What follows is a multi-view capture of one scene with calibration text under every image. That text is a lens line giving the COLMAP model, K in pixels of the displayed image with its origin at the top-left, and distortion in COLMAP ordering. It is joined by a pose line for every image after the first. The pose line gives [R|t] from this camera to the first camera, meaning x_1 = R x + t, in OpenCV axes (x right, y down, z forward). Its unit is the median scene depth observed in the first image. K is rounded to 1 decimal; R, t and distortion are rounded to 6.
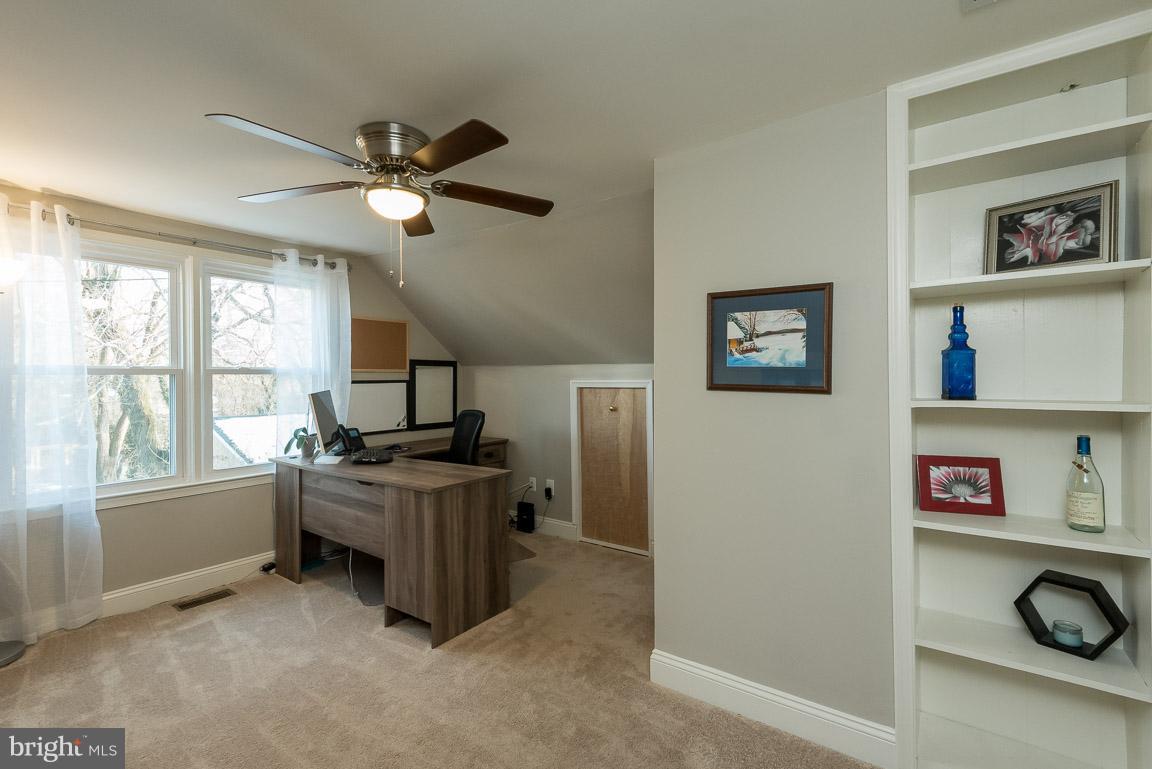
lens RADIAL K [[521.0, 0, 574.3], [0, 521.0, 370.2], [0, 0, 1]] dist [0.010720, -0.006849]
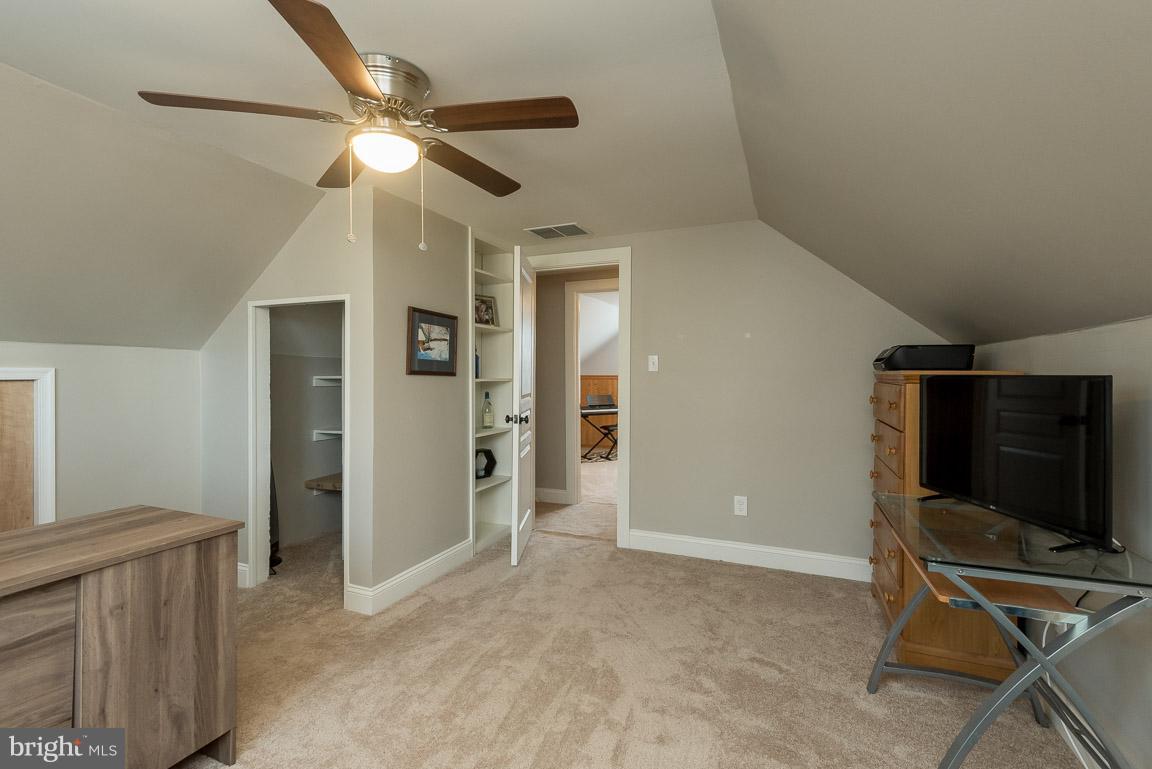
lens RADIAL K [[521.0, 0, 575.6], [0, 521.0, 383.5], [0, 0, 1]] dist [0.010720, -0.006849]
pose [[-0.237803, -0.006047, 0.971295, -0.938652], [-0.010702, 0.999936, 0.003605, 0.040019], [-0.971254, -0.009537, -0.237852, 0.683956]]
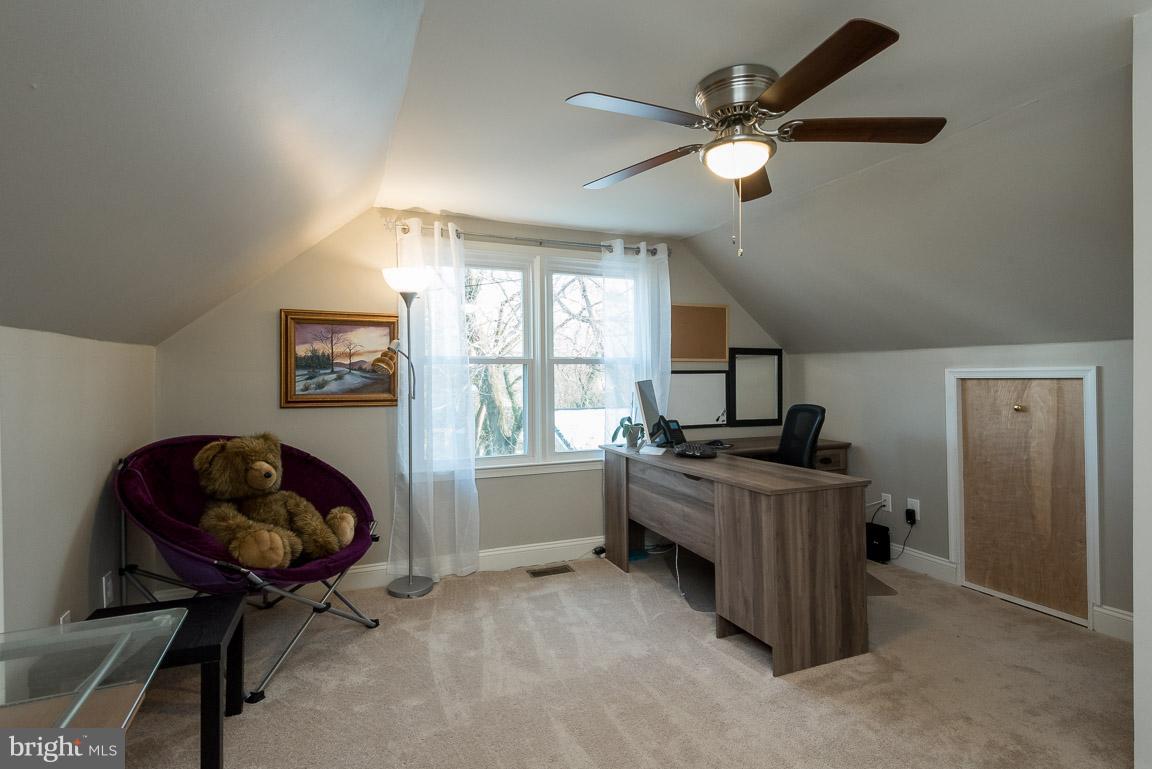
lens RADIAL K [[568.5, 0, 570.6], [0, 568.5, 364.3], [0, 0, 1]] dist [0.015998, -0.011382]
pose [[0.850191, -0.011237, -0.526354, -0.051216], [0.009079, 0.999936, -0.006683, 0.020106], [0.526395, 0.000903, 0.850239, 0.021051]]
